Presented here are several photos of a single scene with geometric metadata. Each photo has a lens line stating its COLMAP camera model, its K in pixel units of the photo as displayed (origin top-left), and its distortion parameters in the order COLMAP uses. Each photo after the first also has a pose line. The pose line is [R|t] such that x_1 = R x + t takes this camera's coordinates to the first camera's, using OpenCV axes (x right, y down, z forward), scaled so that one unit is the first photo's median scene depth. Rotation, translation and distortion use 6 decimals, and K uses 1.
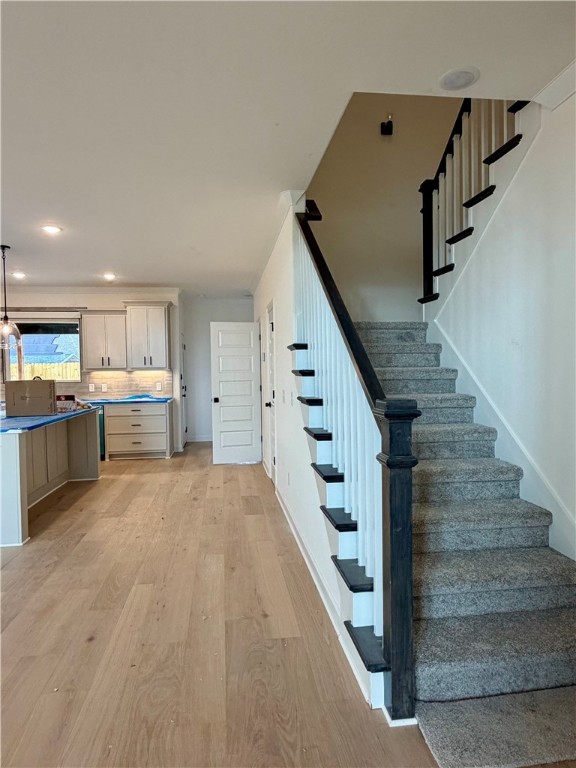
lens RADIAL K [[469.2, 0, 283.0], [0, 469.2, 385.9], [0, 0, 1]] dist [-0.010982, 0.004370]
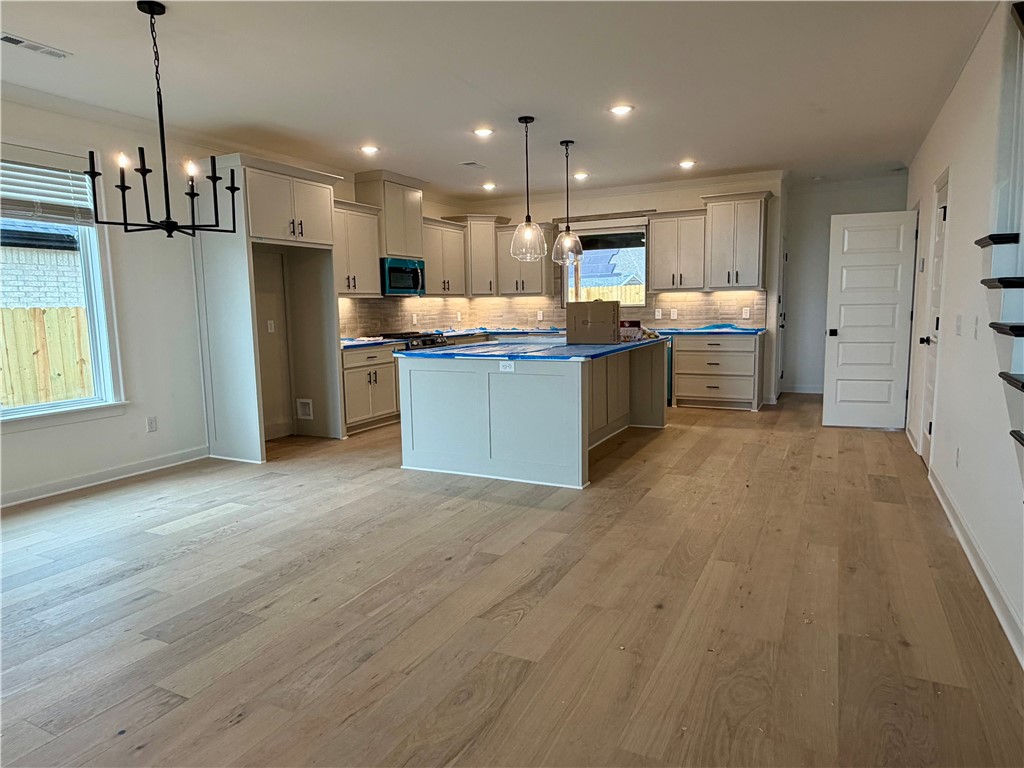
lens RADIAL K [[625.6, 0, 515.1], [0, 625.6, 383.3], [0, 0, 1]] dist [-0.010982, 0.004370]
pose [[0.823106, 0.069845, -0.563576, -0.009900], [-0.009361, 0.993942, 0.109510, 0.011300], [0.567811, -0.084863, 0.818773, -0.011290]]
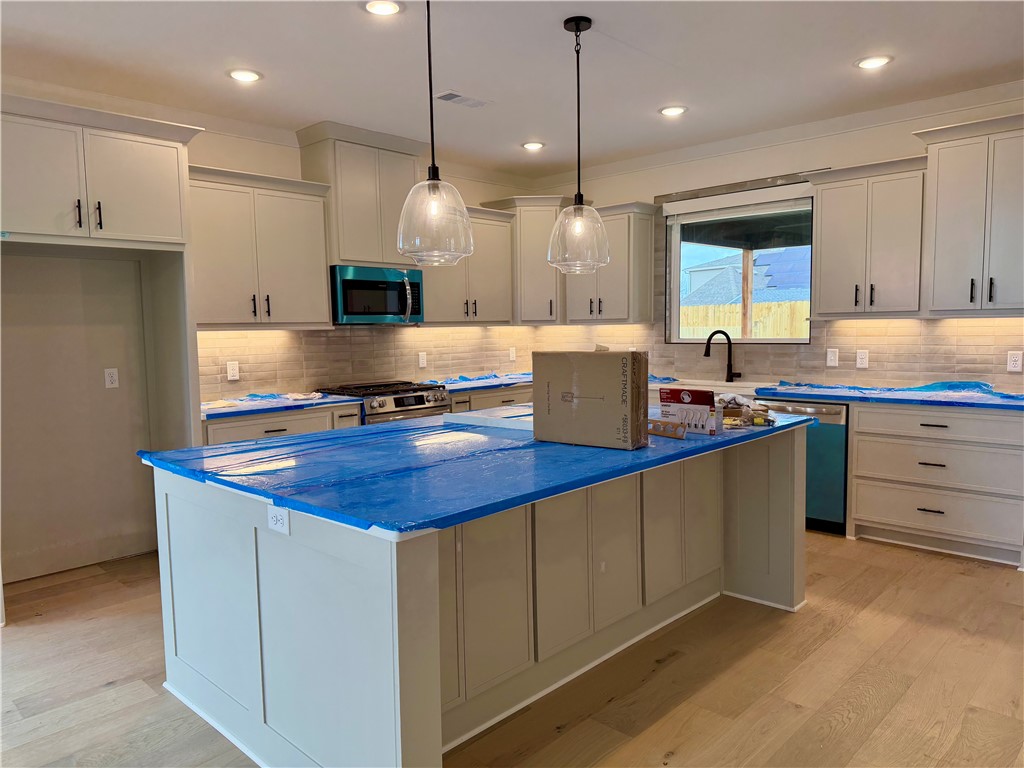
lens RADIAL K [[714.2, 0, 514.7], [0, 714.2, 387.5], [0, 0, 1]] dist [0.027981, -0.017701]
pose [[0.624690, 0.072983, -0.777455, -0.114207], [-0.015863, 0.996603, 0.080810, -0.026427], [0.780712, -0.038148, 0.623726, 0.547641]]
